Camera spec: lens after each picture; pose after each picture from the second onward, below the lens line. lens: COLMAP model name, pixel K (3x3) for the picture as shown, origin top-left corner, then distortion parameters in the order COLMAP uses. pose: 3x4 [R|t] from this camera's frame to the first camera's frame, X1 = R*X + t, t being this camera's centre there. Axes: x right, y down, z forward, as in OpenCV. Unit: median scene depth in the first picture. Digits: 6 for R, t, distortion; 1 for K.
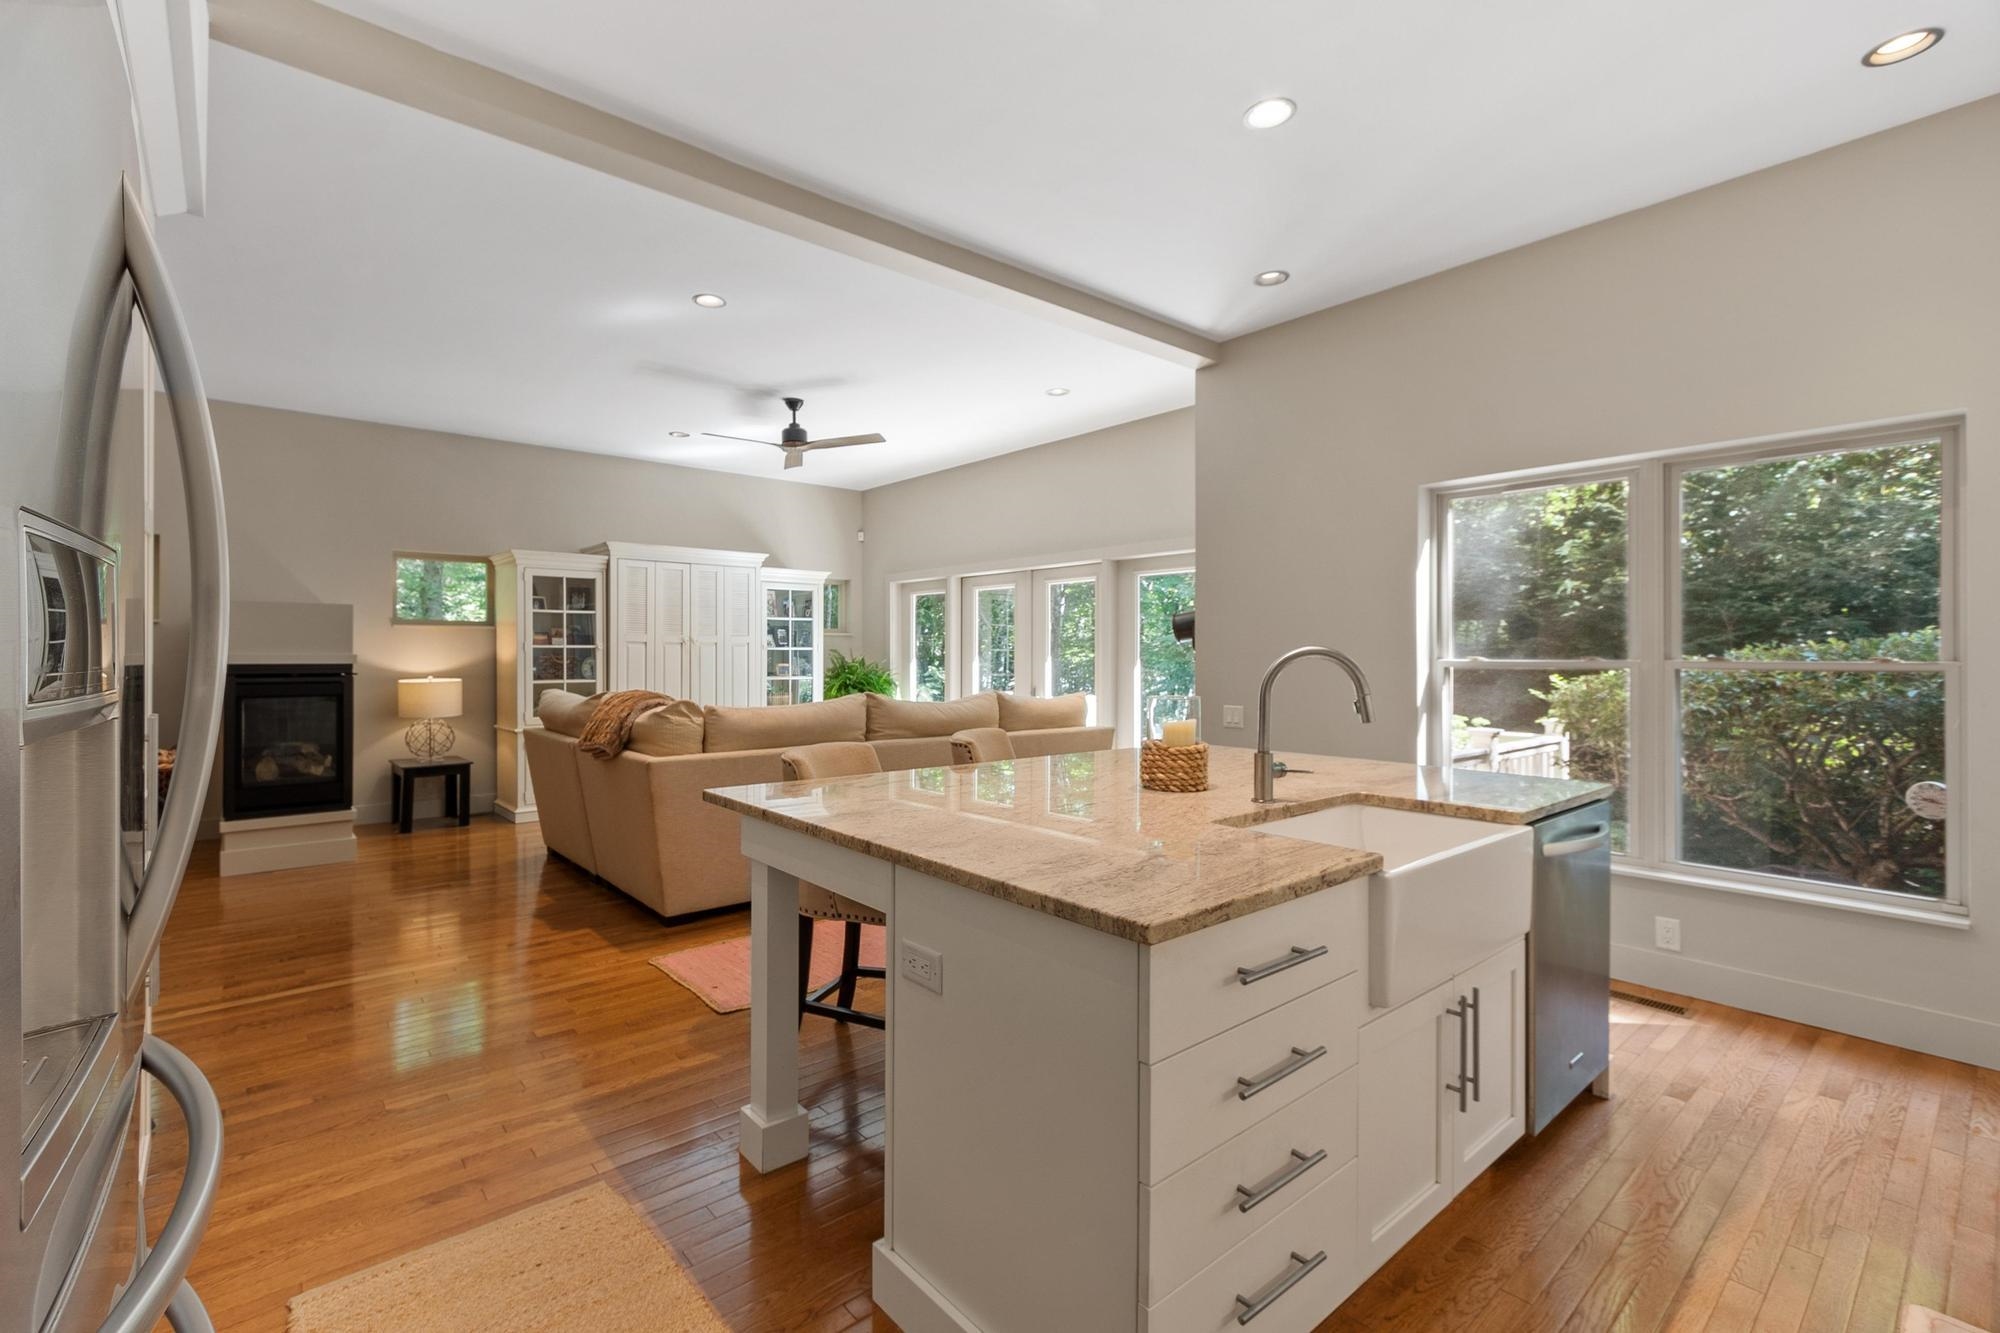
lens RADIAL K [[873.6, 0, 937.0], [0, 873.6, 642.0], [0, 0, 1]] dist [0.000876, -0.000116]
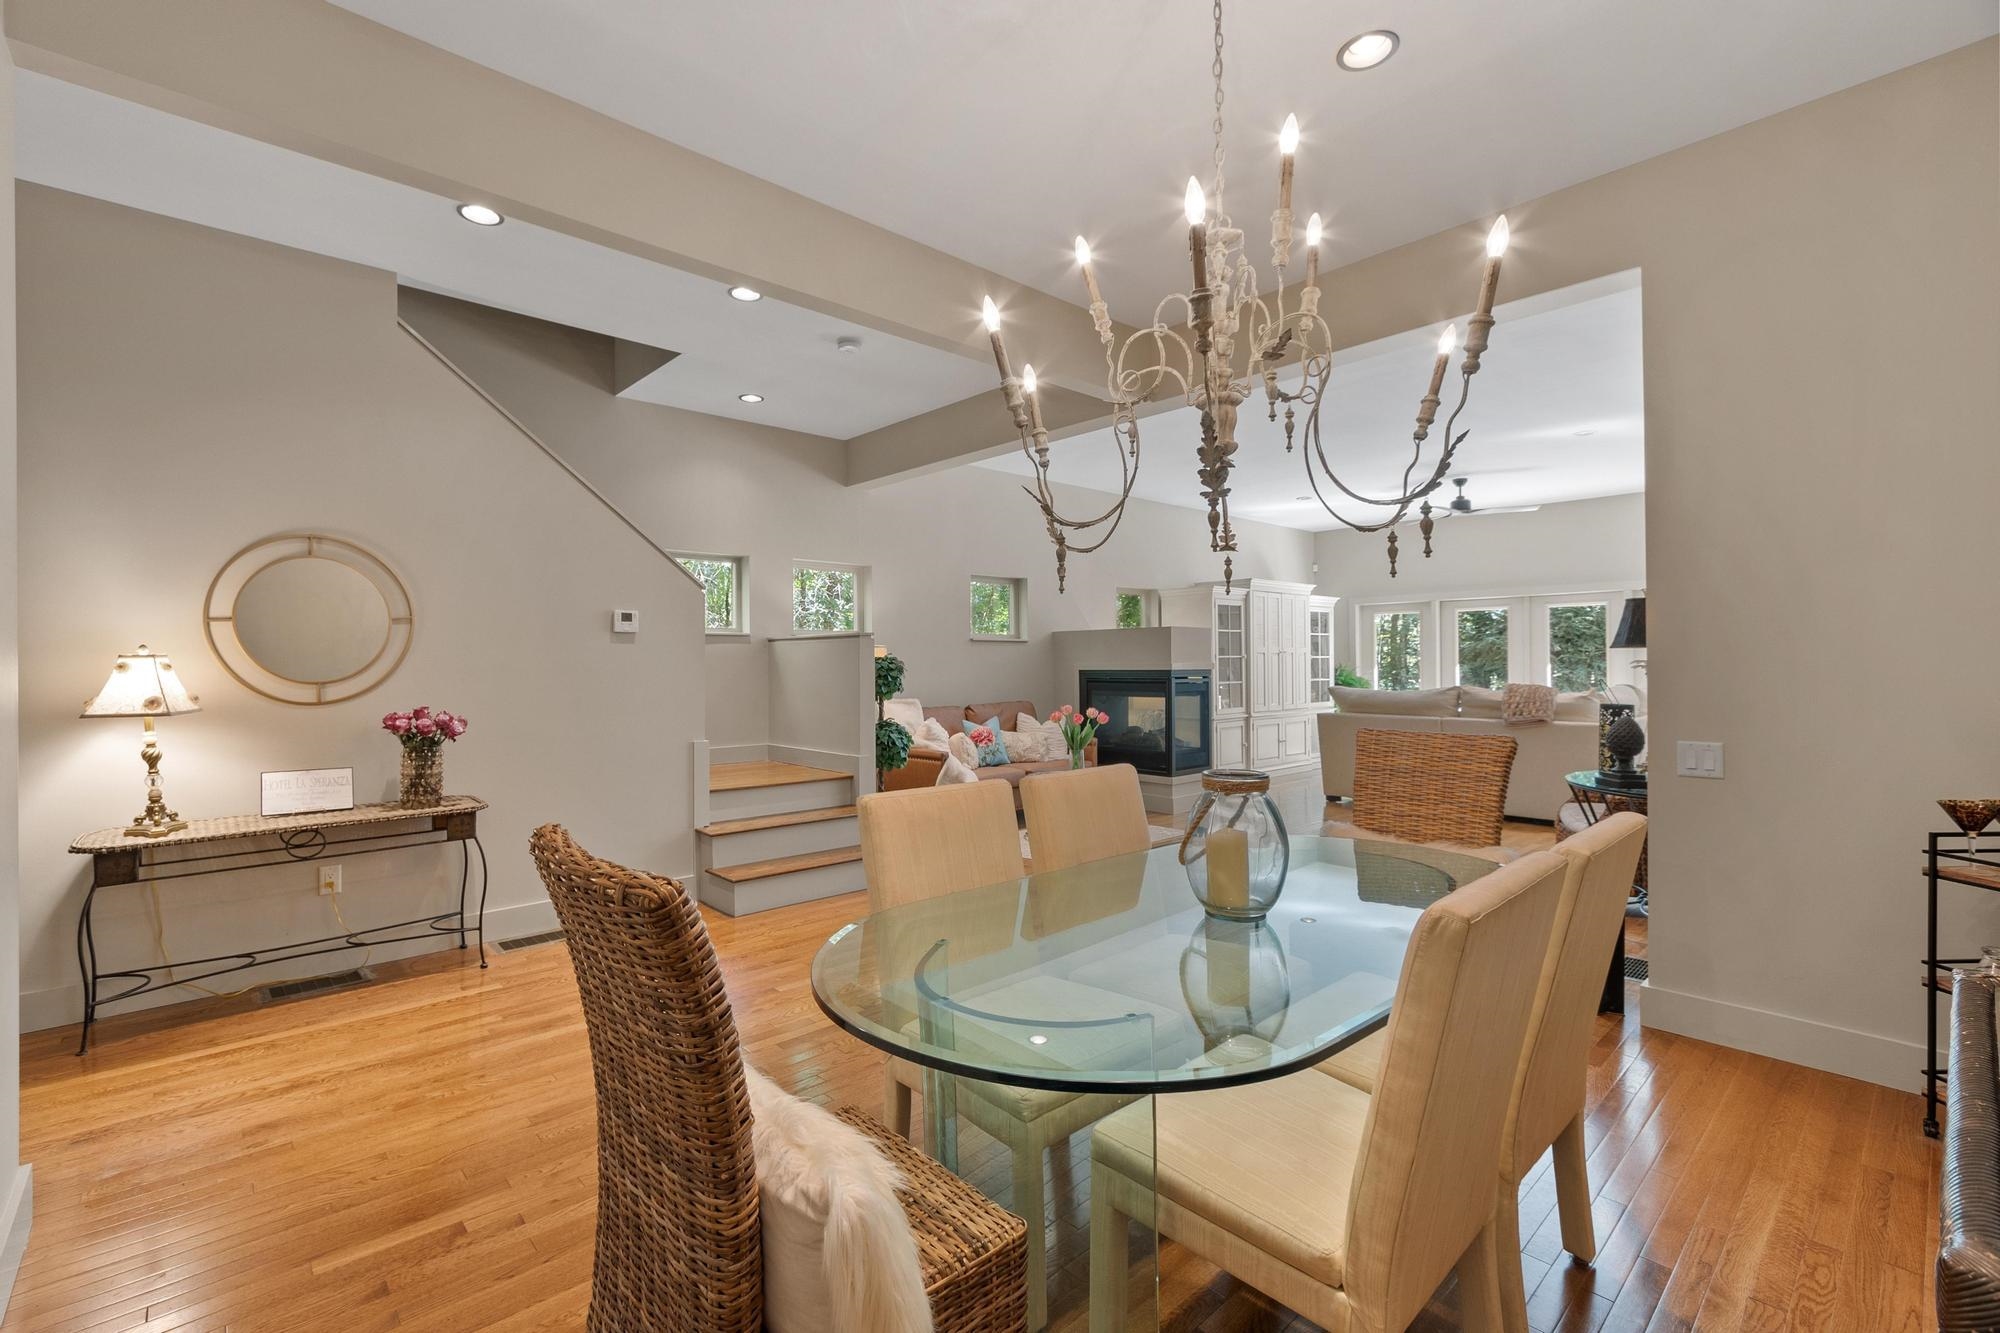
lens RADIAL K [[874.0, 0, 940.3], [0, 874.0, 662.1], [0, 0, 1]] dist [0.001482, -0.000948]
pose [[0.999329, -0.008376, 0.035656, -0.896718], [0.007960, 0.999899, 0.011809, -0.005291], [-0.035751, -0.011517, 0.999294, -0.323914]]
